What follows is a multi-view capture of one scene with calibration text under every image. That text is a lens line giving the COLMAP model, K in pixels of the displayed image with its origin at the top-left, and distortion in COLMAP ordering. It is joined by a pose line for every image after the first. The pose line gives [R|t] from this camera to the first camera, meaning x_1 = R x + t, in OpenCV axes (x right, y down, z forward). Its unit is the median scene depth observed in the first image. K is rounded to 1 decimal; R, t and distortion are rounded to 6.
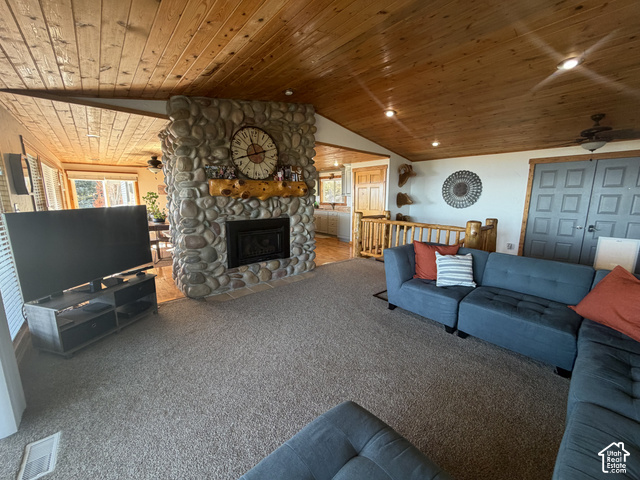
lens RADIAL K [[252.6, 0, 318.7], [0, 252.6, 241.3], [0, 0, 1]] dist [-0.001389, 0.000273]
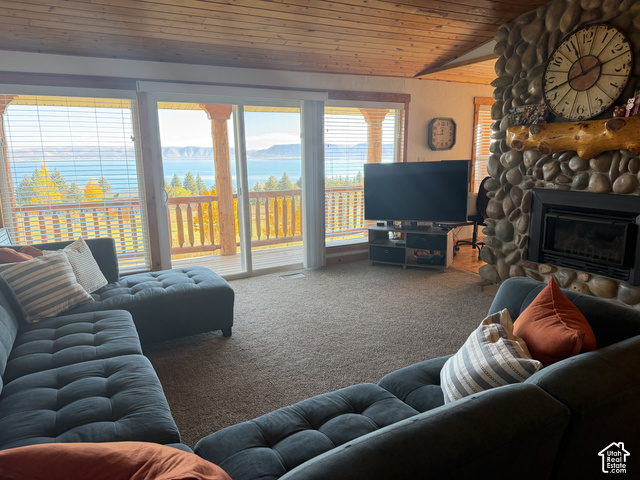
lens RADIAL K [[444.8, 0, 317.3], [0, 444.8, 240.5], [0, 0, 1]] dist [0.072083, -0.092461]
pose [[-0.221451, 0.196690, -0.955130, 0.910623], [-0.149314, 0.961059, 0.232530, -0.135922], [0.963673, 0.194108, -0.183459, 0.689460]]
